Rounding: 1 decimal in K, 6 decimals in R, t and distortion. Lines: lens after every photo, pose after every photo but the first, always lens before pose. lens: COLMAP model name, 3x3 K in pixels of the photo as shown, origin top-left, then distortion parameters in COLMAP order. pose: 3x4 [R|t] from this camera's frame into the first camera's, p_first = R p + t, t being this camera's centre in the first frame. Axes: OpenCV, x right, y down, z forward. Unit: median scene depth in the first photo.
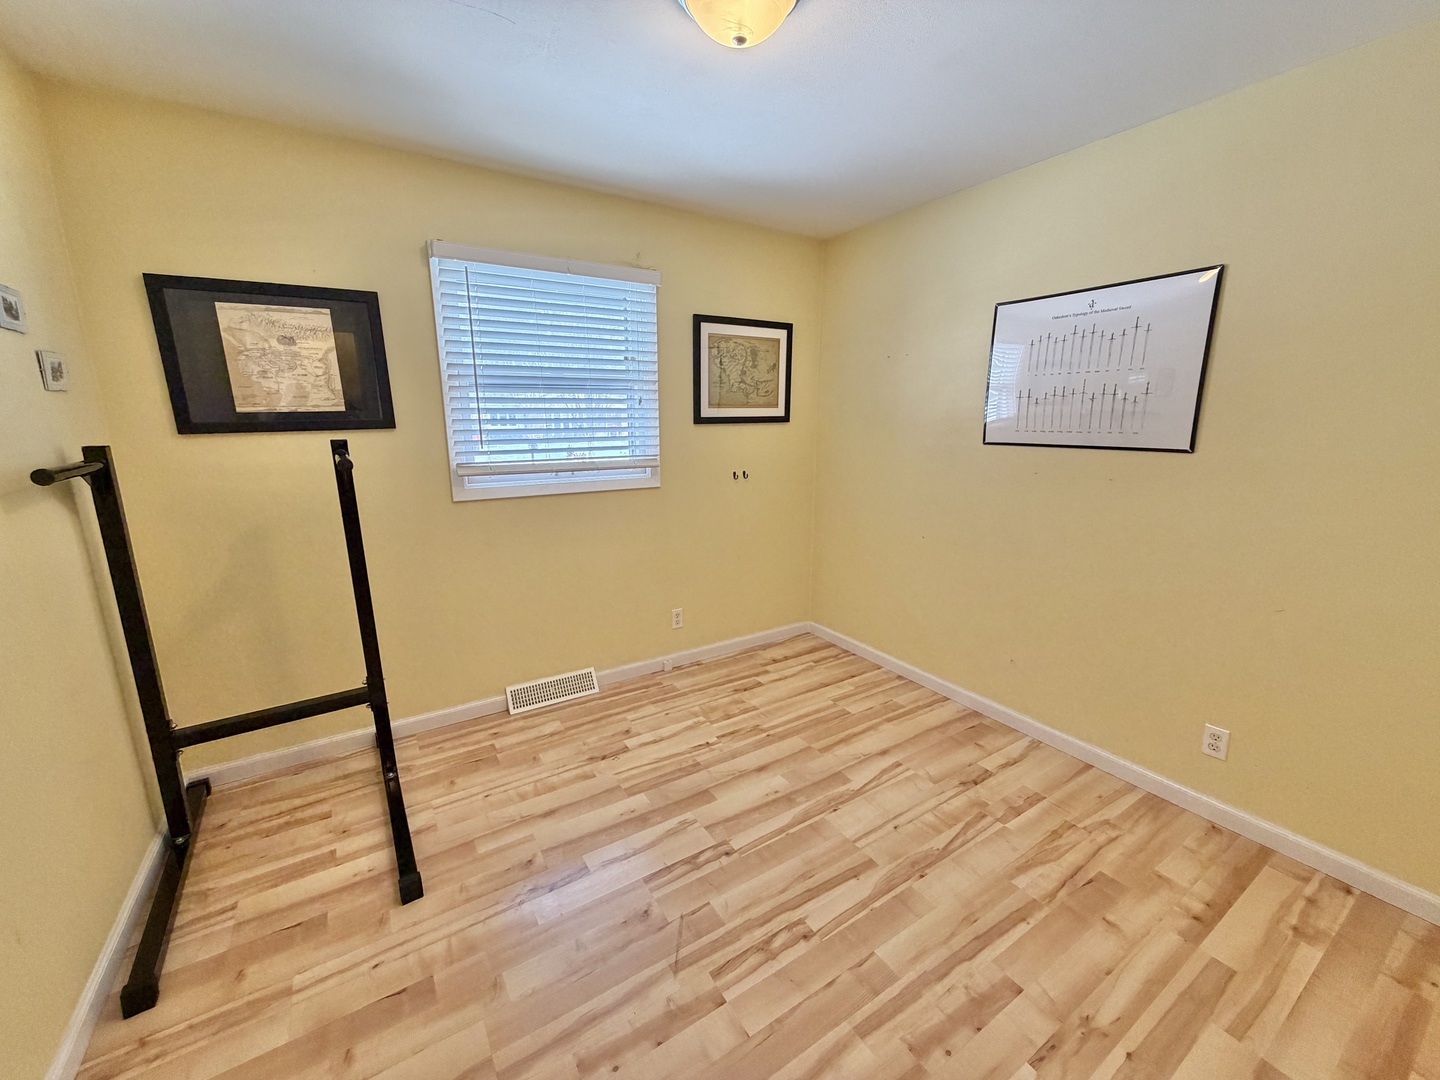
lens RADIAL K [[571.3, 0, 714.1], [0, 571.3, 540.6], [0, 0, 1]] dist [-0.000499, -0.000249]
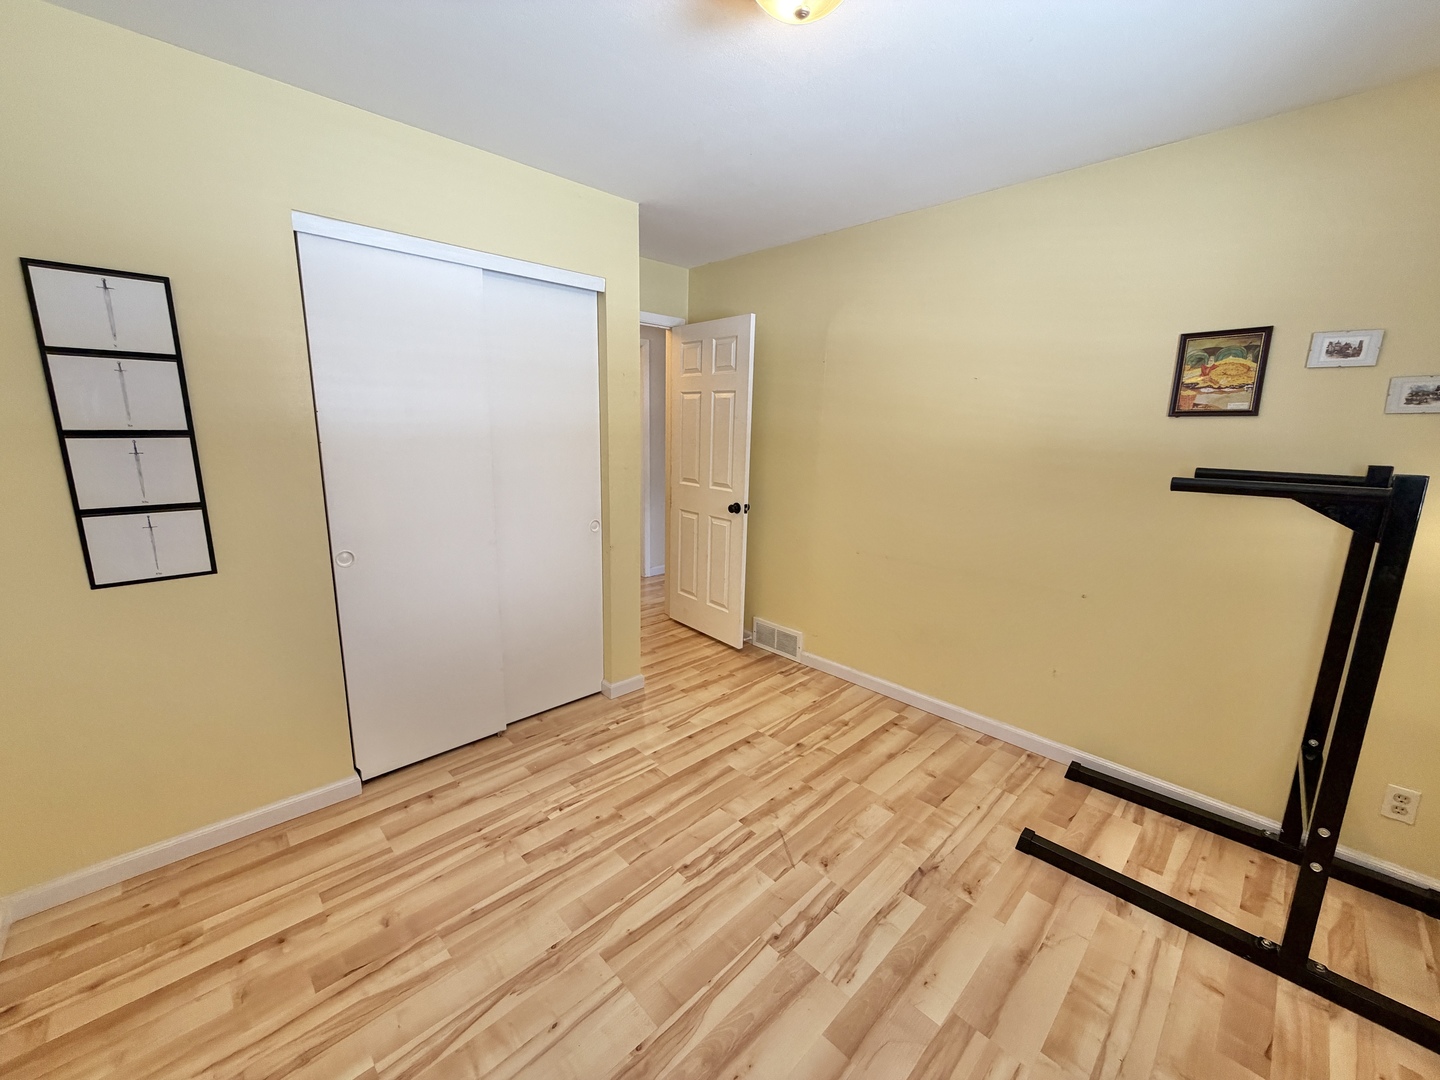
lens RADIAL K [[571.3, 0, 714.1], [0, 571.3, 540.6], [0, 0, 1]] dist [-0.000499, -0.000249]
pose [[-0.979363, 0.024351, -0.200636, 0.251645], [-0.060473, 0.911929, 0.405868, -0.310714], [0.192849, 0.409625, -0.891637, 1.391914]]
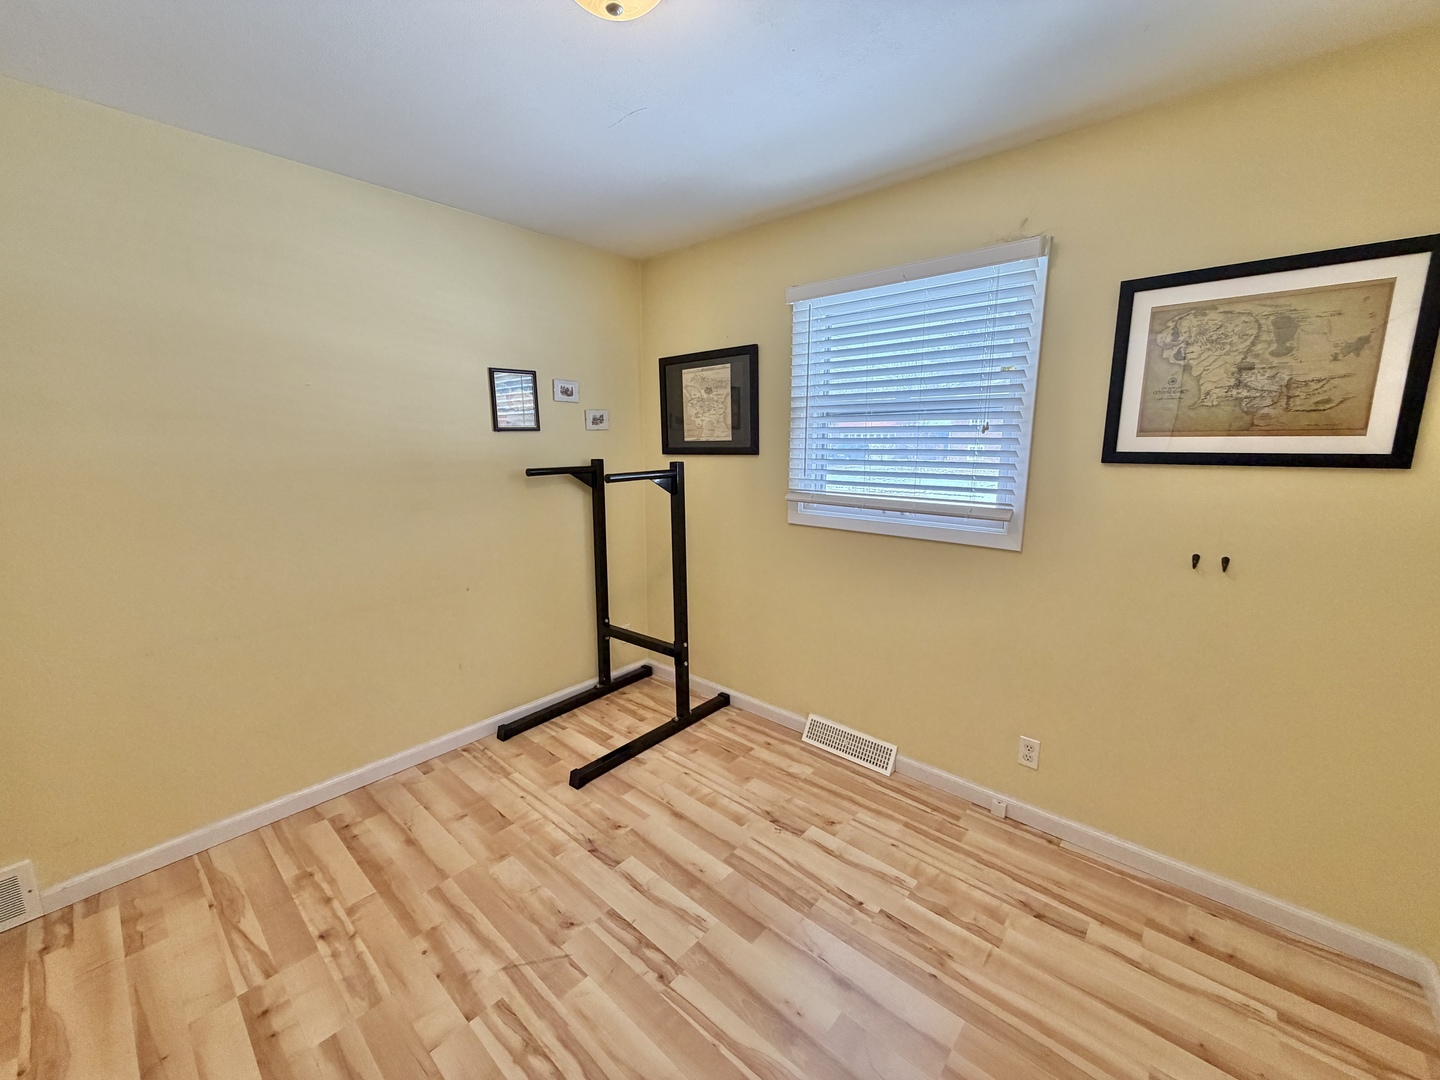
lens RADIAL K [[572.1, 0, 714.8], [0, 572.1, 539.0], [0, 0, 1]] dist [-0.001812, -0.000099]
pose [[0.278635, 0.169001, -0.945411, 0.664750], [-0.209461, 0.971392, 0.111912, -0.160797], [0.937277, 0.166844, 0.306063, 0.662801]]
